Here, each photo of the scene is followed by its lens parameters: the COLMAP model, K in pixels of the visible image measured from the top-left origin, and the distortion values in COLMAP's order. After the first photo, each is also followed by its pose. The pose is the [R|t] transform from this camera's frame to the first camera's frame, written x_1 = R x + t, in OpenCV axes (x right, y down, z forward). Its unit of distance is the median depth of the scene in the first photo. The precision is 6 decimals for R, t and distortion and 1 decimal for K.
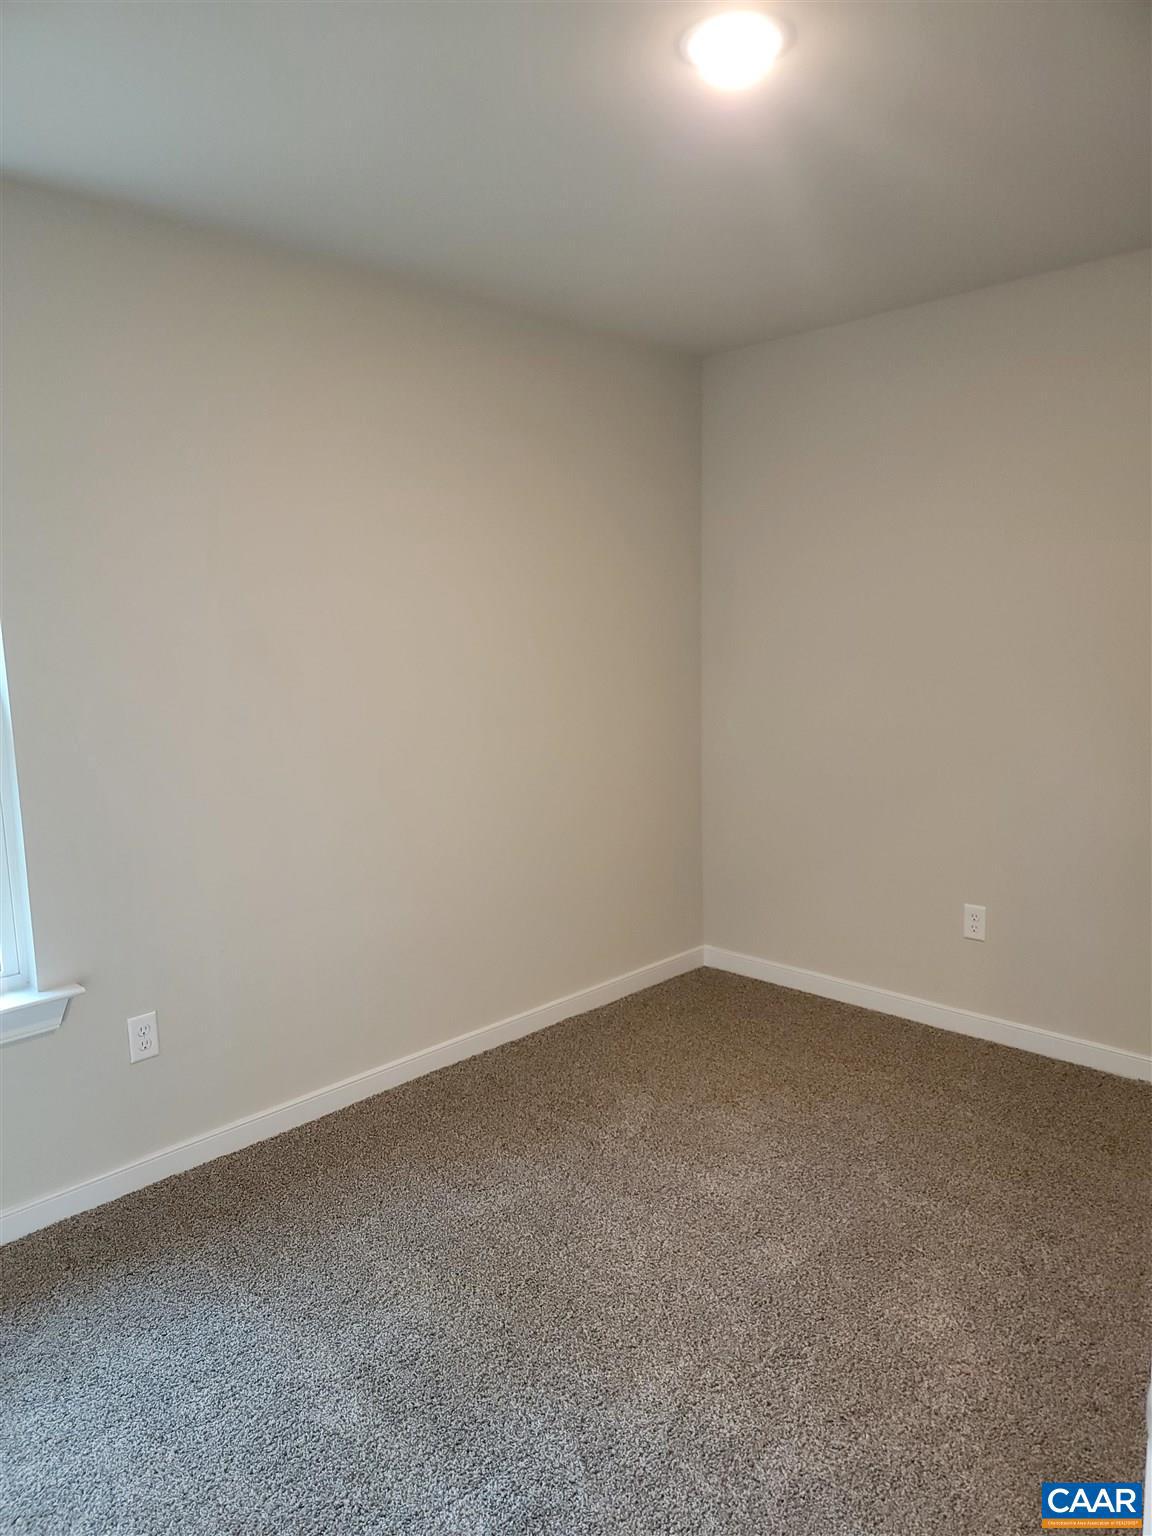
lens RADIAL K [[1070.4, 0, 566.4], [0, 1070.4, 777.1], [0, 0, 1]] dist [0.080528, -0.058076]
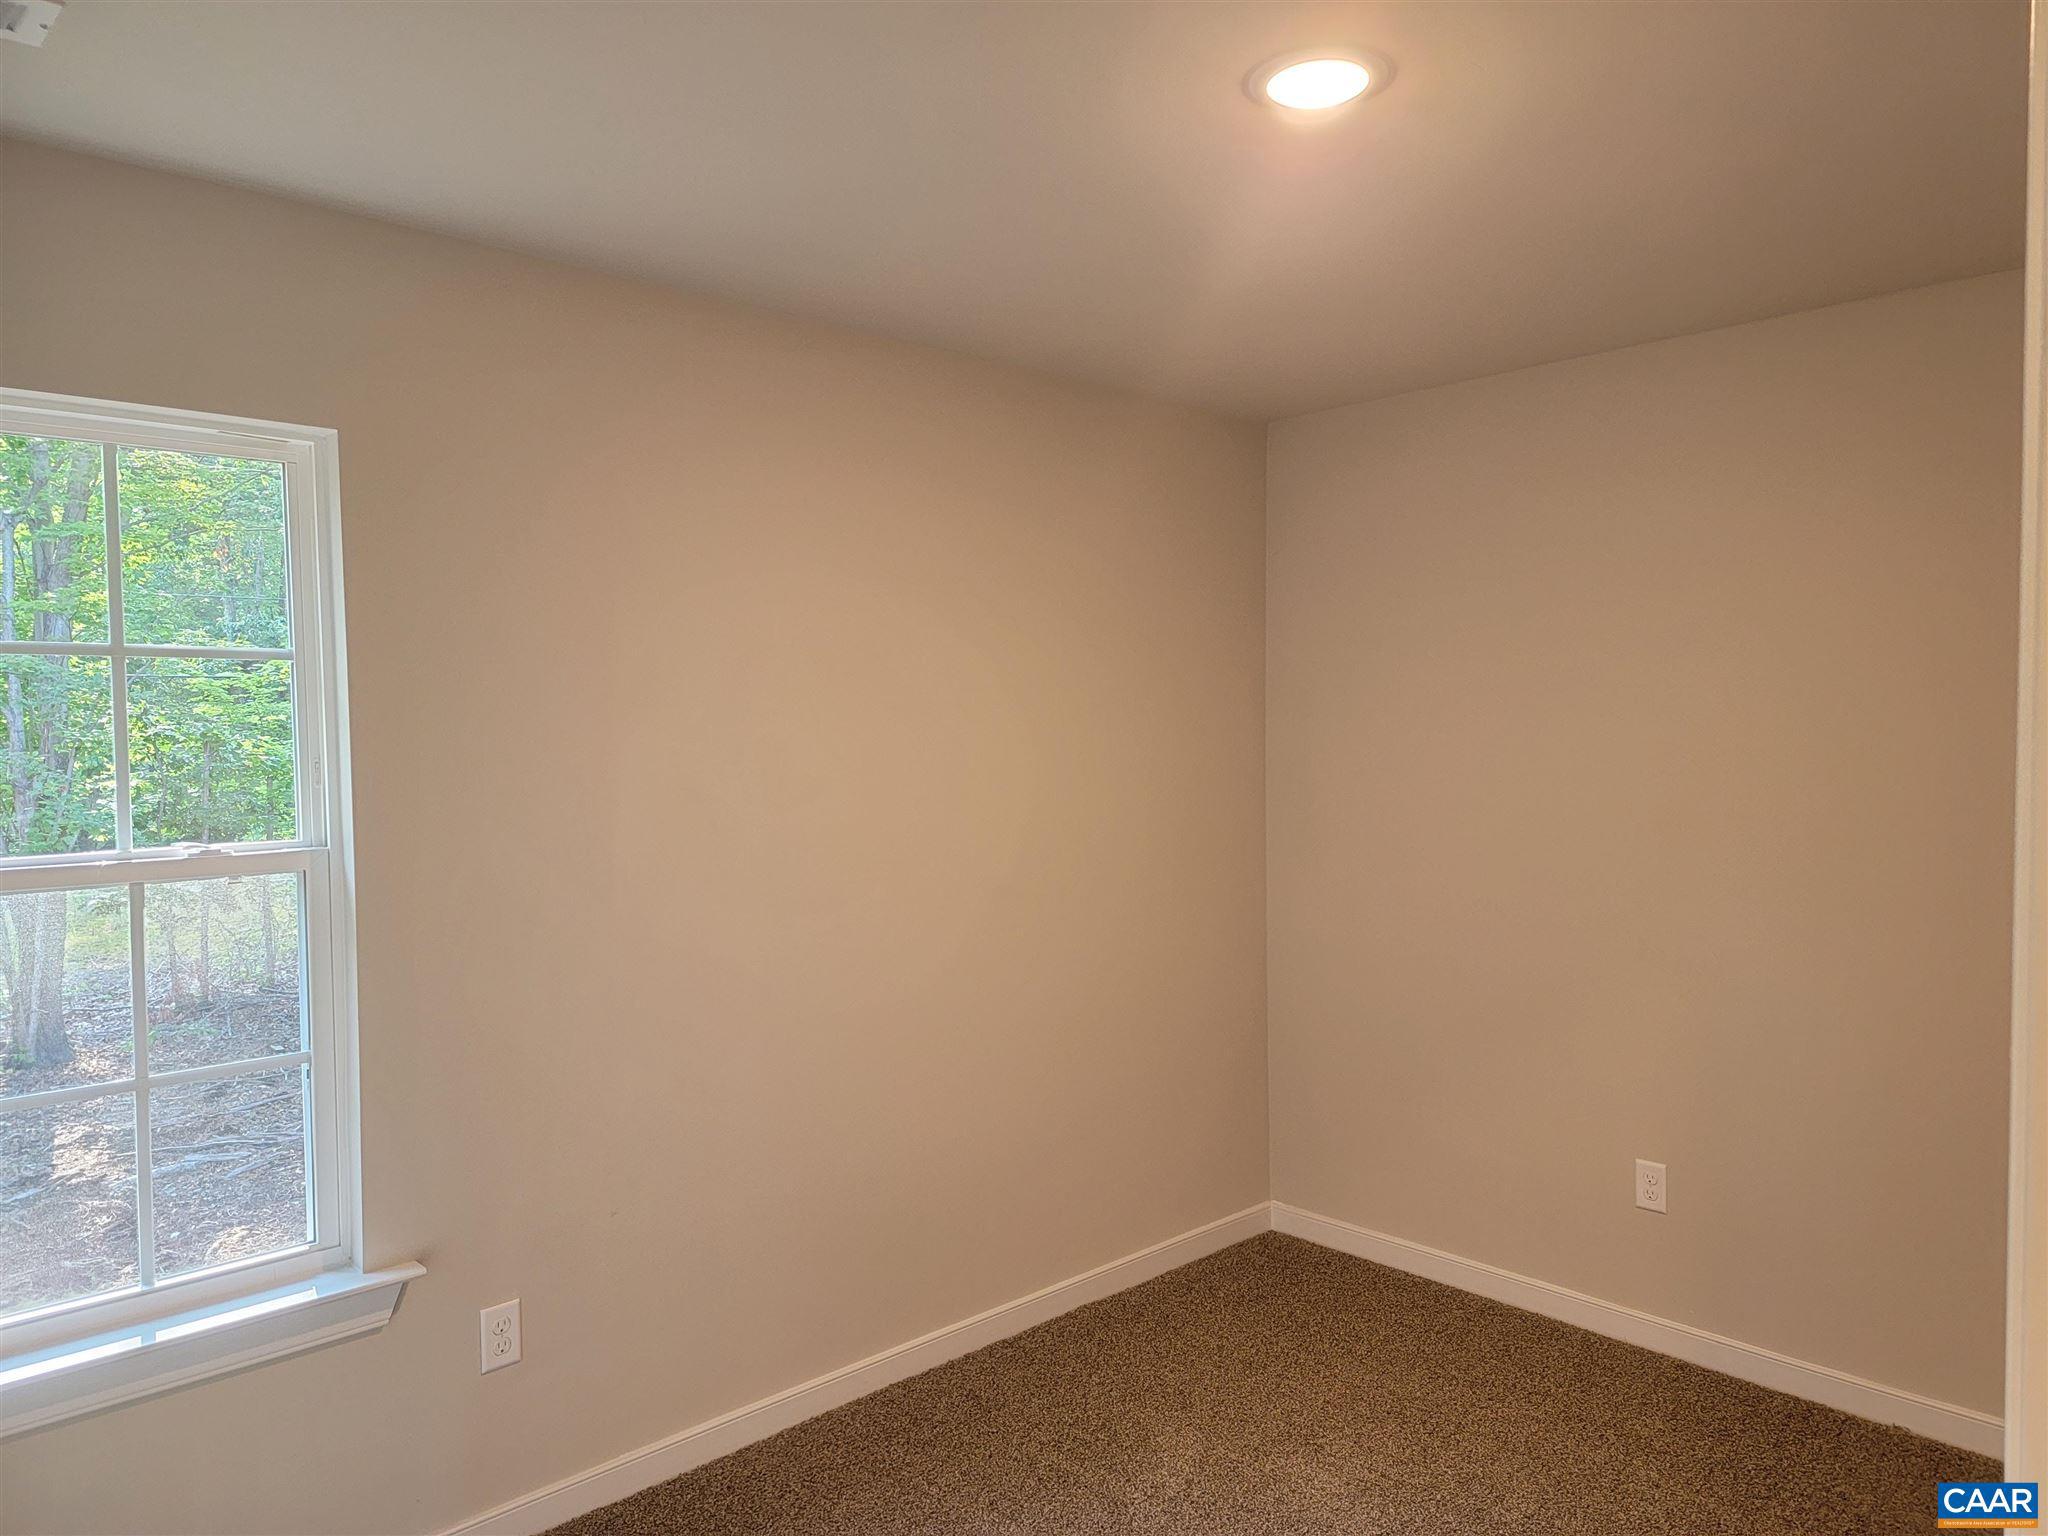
lens RADIAL K [[1427.2, 0, 1035.2], [0, 1427.2, 777.4], [0, 0, 1]] dist [0.080528, -0.058076]
pose [[0.999493, 0.012696, -0.029184, -0.007743], [-0.015520, 0.994998, -0.098682, -0.041147], [0.027785, 0.099085, 0.994691, 0.005112]]
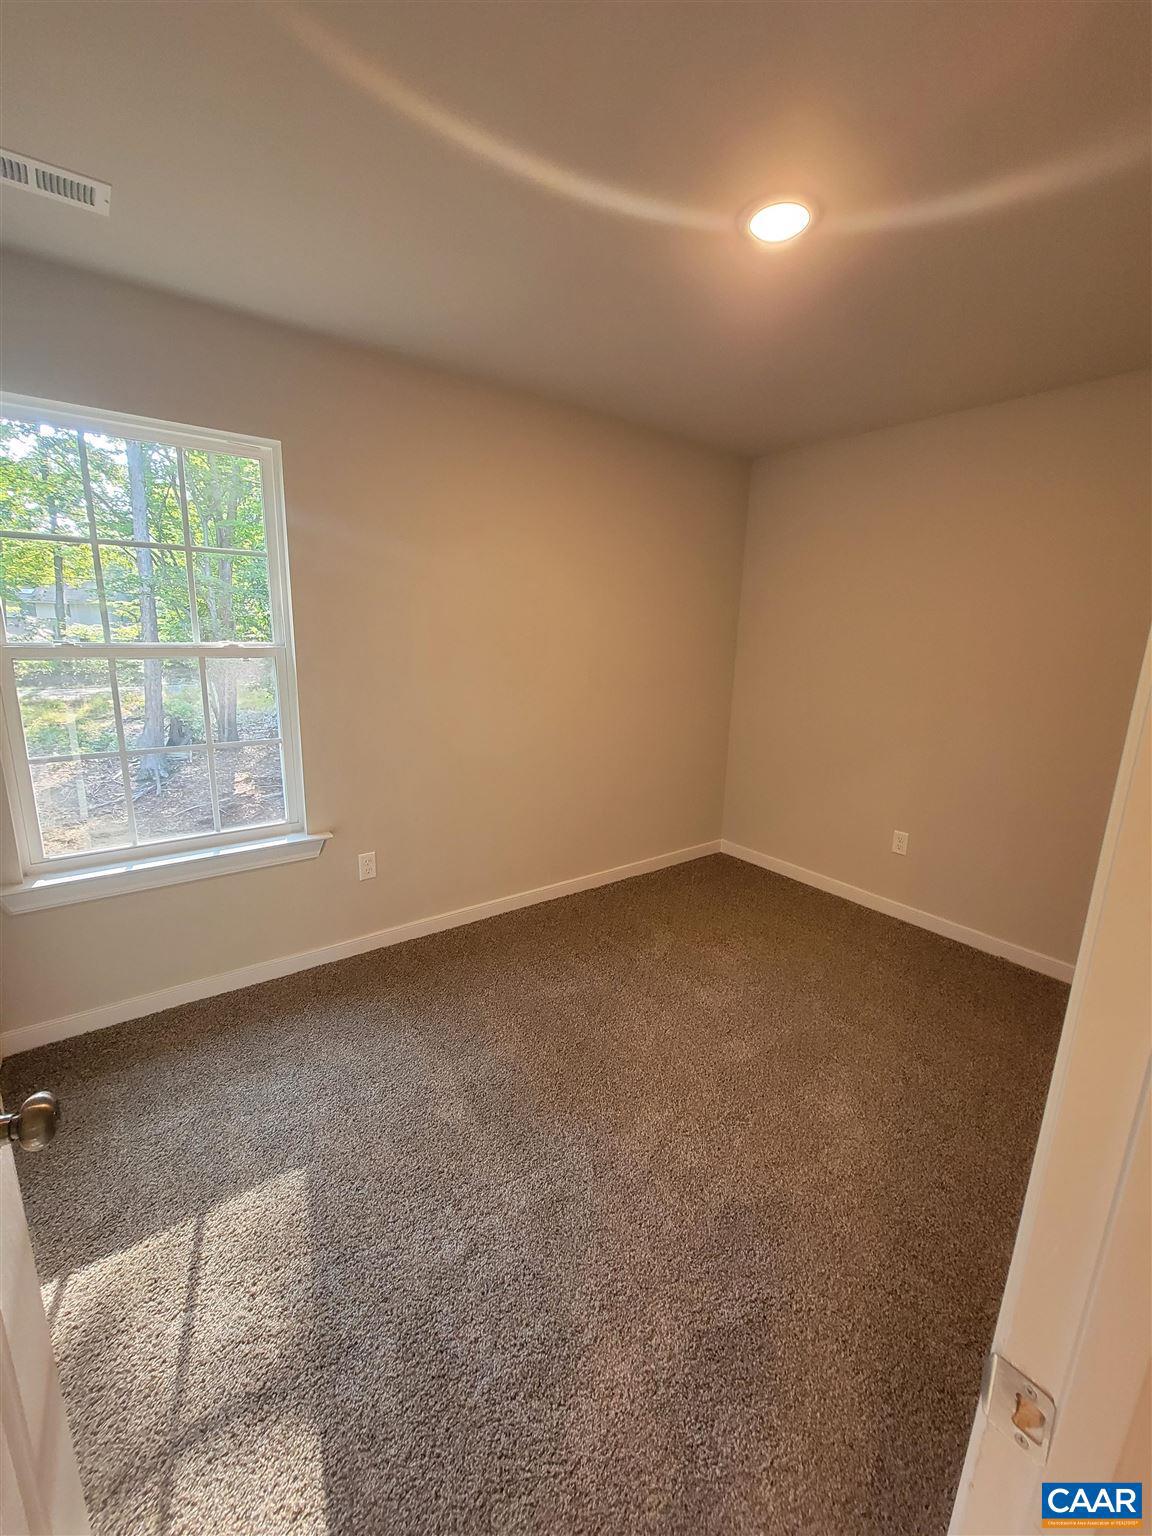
lens RADIAL K [[624.7, 0, 576.1], [0, 624.7, 763.6], [0, 0, 1]] dist [-0.003872, 0.000302]
pose [[0.988304, 0.079617, -0.130061, 0.040305], [-0.069899, 0.994527, 0.077649, -0.015009], [0.135531, -0.067650, 0.988461, 0.098943]]
